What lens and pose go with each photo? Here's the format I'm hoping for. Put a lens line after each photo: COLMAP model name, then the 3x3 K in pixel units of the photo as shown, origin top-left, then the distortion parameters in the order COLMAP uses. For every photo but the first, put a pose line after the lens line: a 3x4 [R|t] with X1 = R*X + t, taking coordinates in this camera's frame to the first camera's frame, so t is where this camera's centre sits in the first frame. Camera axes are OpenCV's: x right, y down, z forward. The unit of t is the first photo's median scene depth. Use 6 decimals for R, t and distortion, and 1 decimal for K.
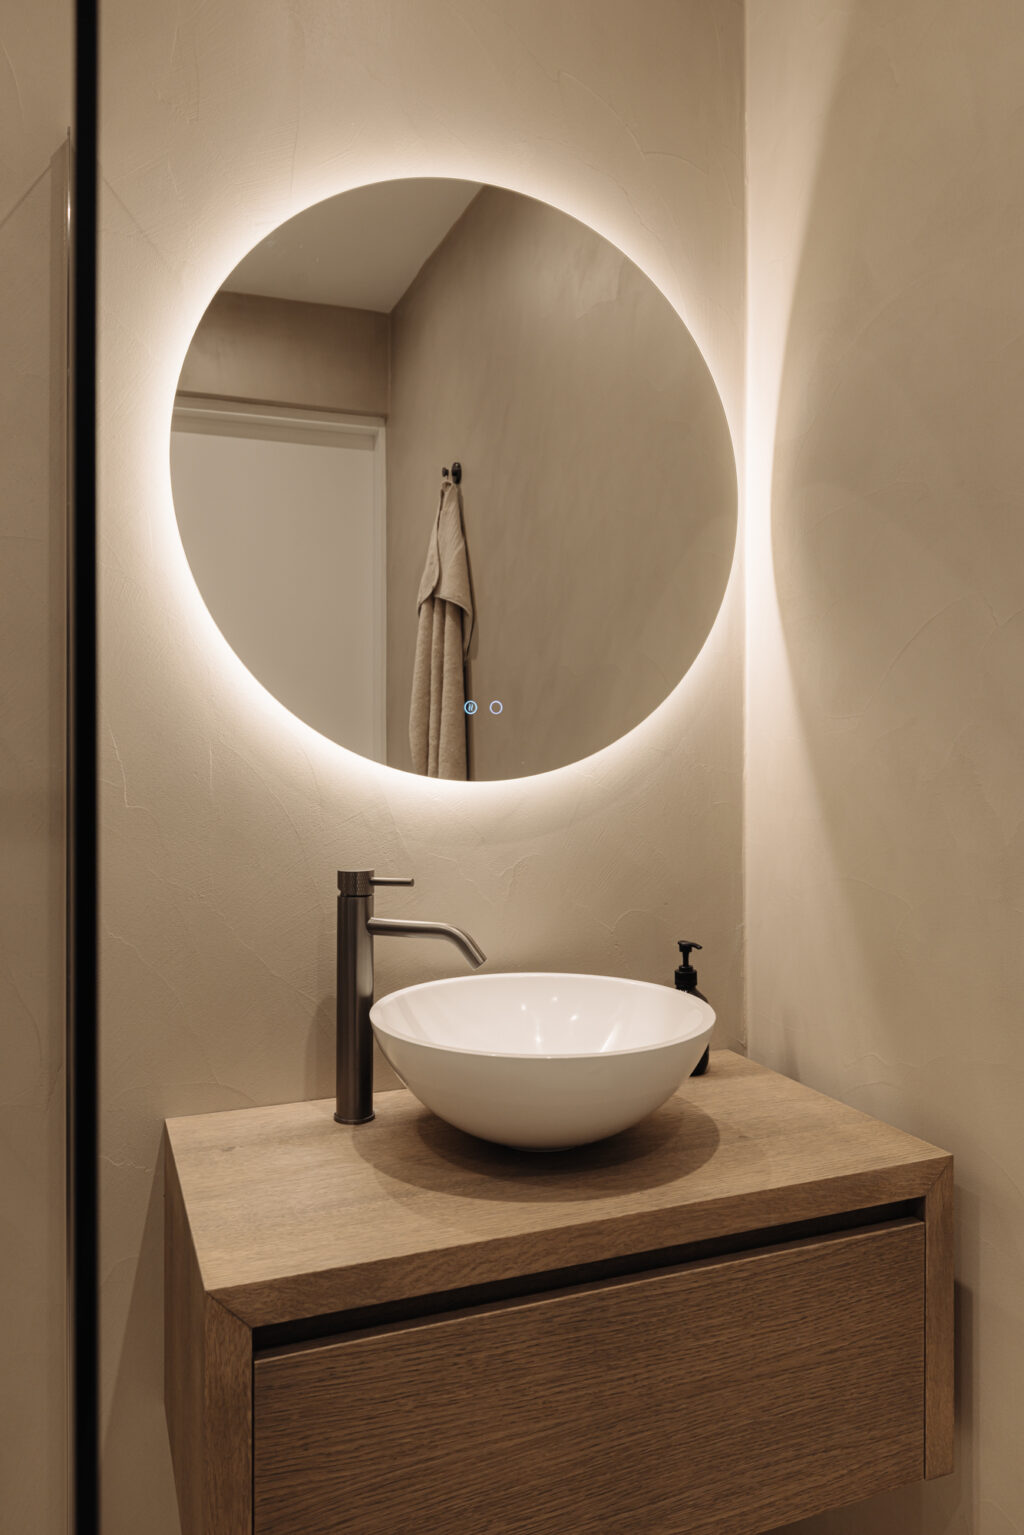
lens RADIAL K [[1100.2, 0, 512.0], [0, 1100.2, 767.5], [0, 0, 1]] dist [0.010516, -0.007220]
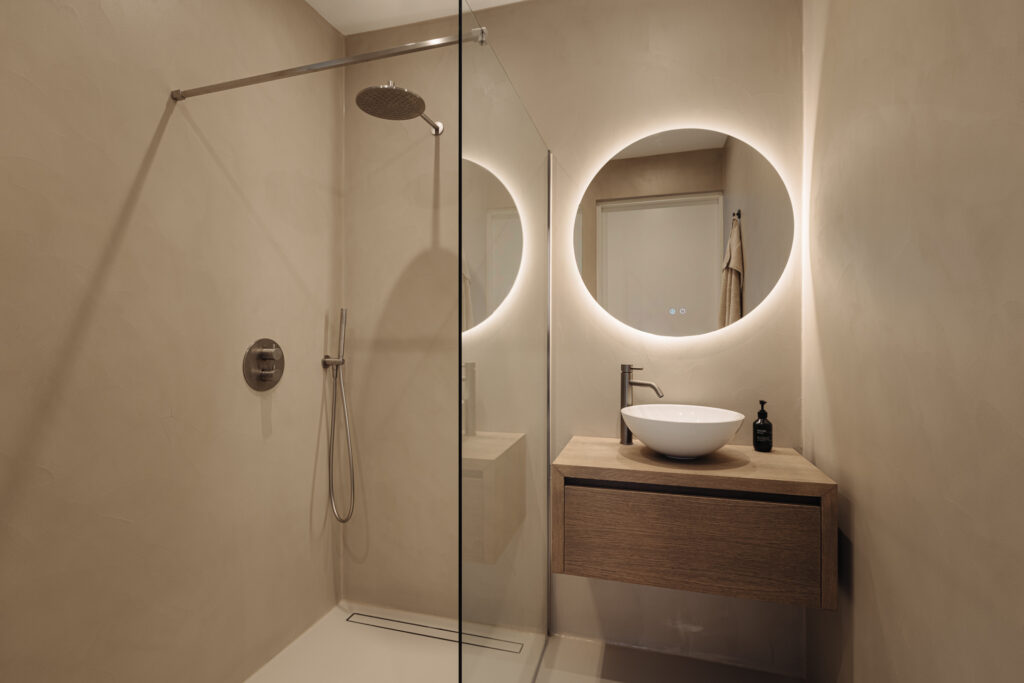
lens RADIAL K [[493.3, 0, 509.0], [0, 493.3, 342.5], [0, 0, 1]] dist [0.012025, -0.000709]
pose [[0.795917, 0.011344, -0.605300, 0.448604], [-0.013371, 0.999910, 0.001158, 0.034284], [0.605258, 0.007172, 0.795997, -0.329448]]
